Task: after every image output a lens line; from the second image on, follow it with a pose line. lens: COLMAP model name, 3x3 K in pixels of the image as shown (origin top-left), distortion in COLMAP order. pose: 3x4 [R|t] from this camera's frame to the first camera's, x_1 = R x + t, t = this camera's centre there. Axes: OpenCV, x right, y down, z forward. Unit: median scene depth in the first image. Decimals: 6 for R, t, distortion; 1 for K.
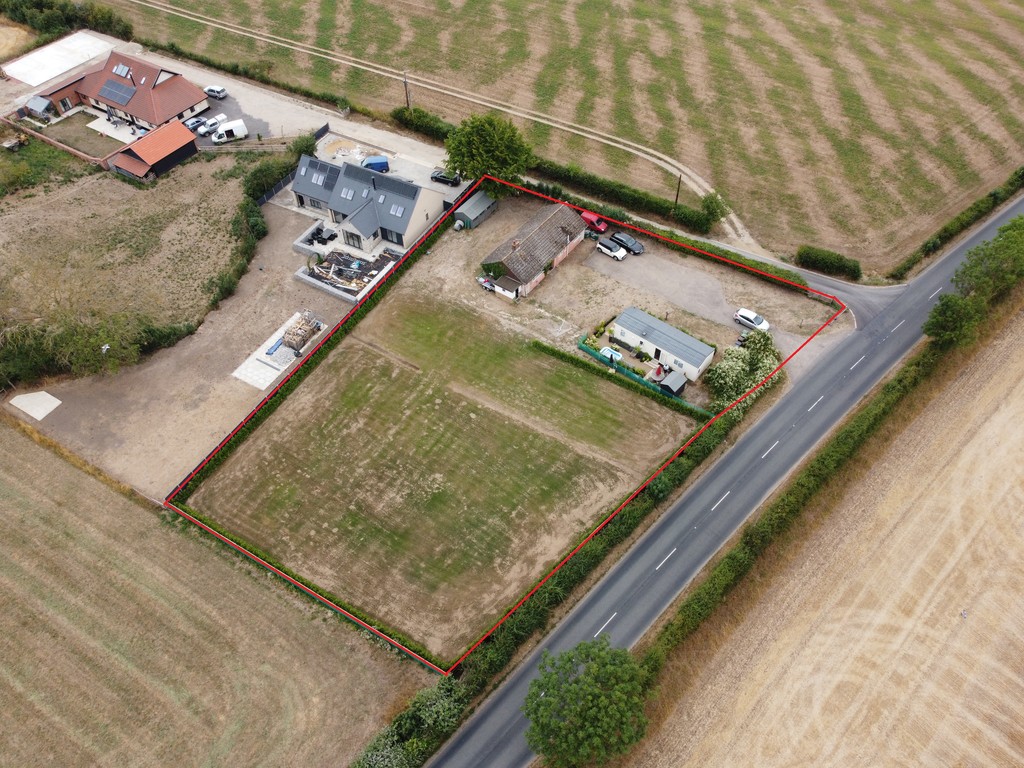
lens RADIAL K [[779.2, 0, 512.3], [0, 779.2, 382.8], [0, 0, 1]] dist [0.002194, -0.004894]
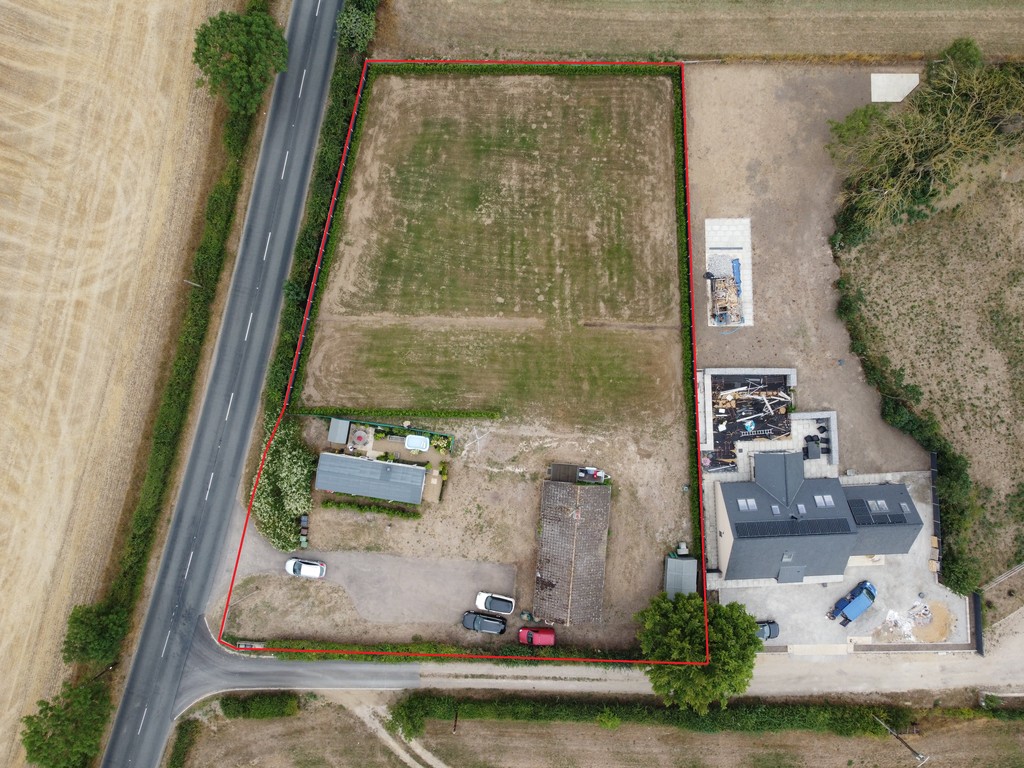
lens RADIAL K [[779.2, 0, 513.3], [0, 779.2, 382.1], [0, 0, 1]] dist [0.002194, -0.004894]
pose [[-0.857317, 0.514730, 0.007778, -0.018901], [-0.384176, -0.649781, 0.655892, -0.706265], [0.342661, 0.559319, 0.754815, 0.318037]]
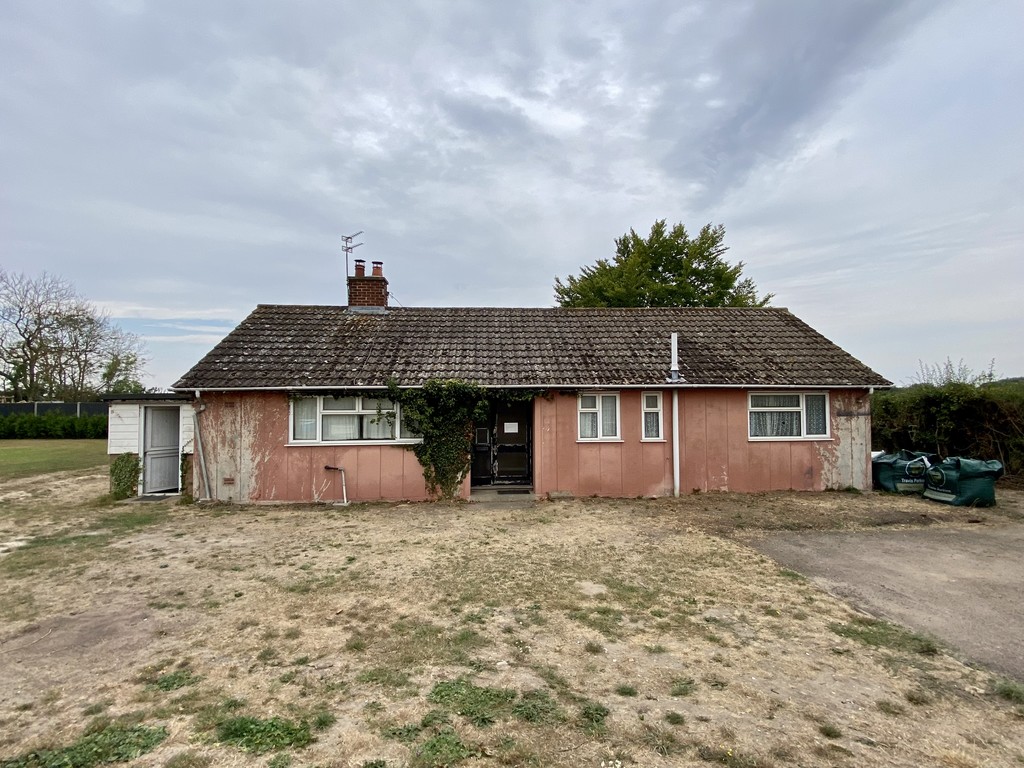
lens RADIAL K [[468.2, 0, 511.6], [0, 468.2, 384.7], [0, 0, 1]] dist [-0.000901, -0.000042]
pose [[0.626316, -0.022336, -0.779249, 0.153533], [-0.588847, 0.641499, -0.491669, -0.138023], [0.510869, 0.766799, 0.388629, 1.158214]]
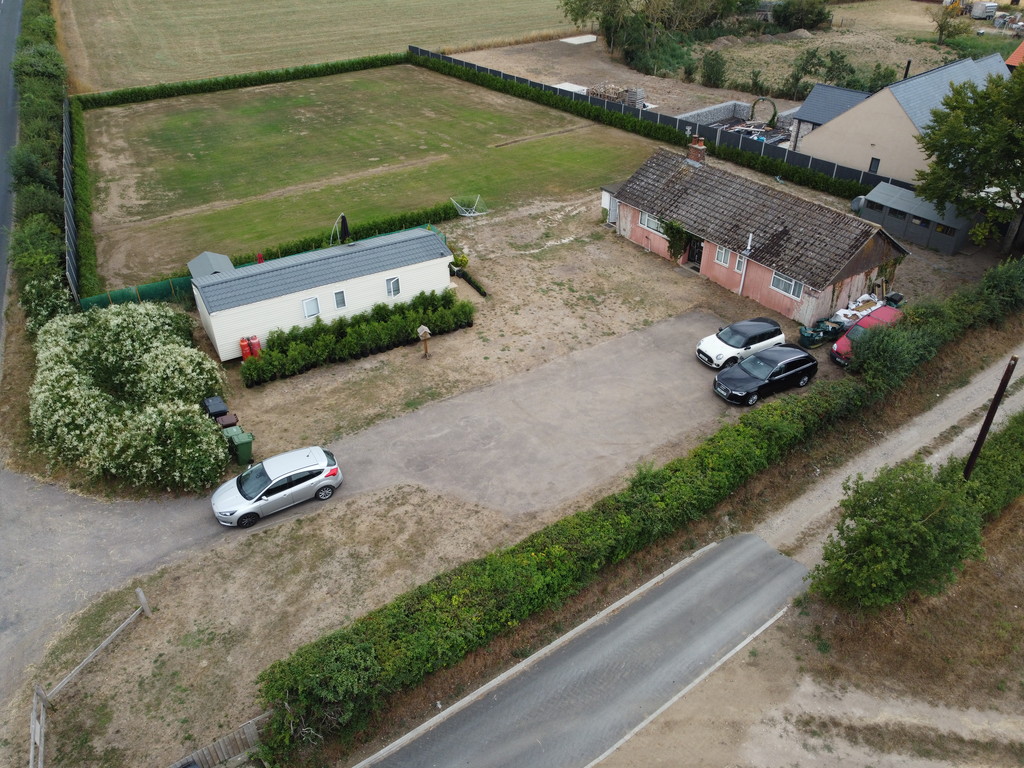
lens RADIAL K [[779.2, 0, 510.3], [0, 779.2, 385.7], [0, 0, 1]] dist [0.002194, -0.004894]
pose [[-0.341414, 0.534043, -0.773456, 0.543311], [-0.708018, 0.395096, 0.585328, -0.364202], [0.618180, 0.747460, 0.243221, 1.081983]]
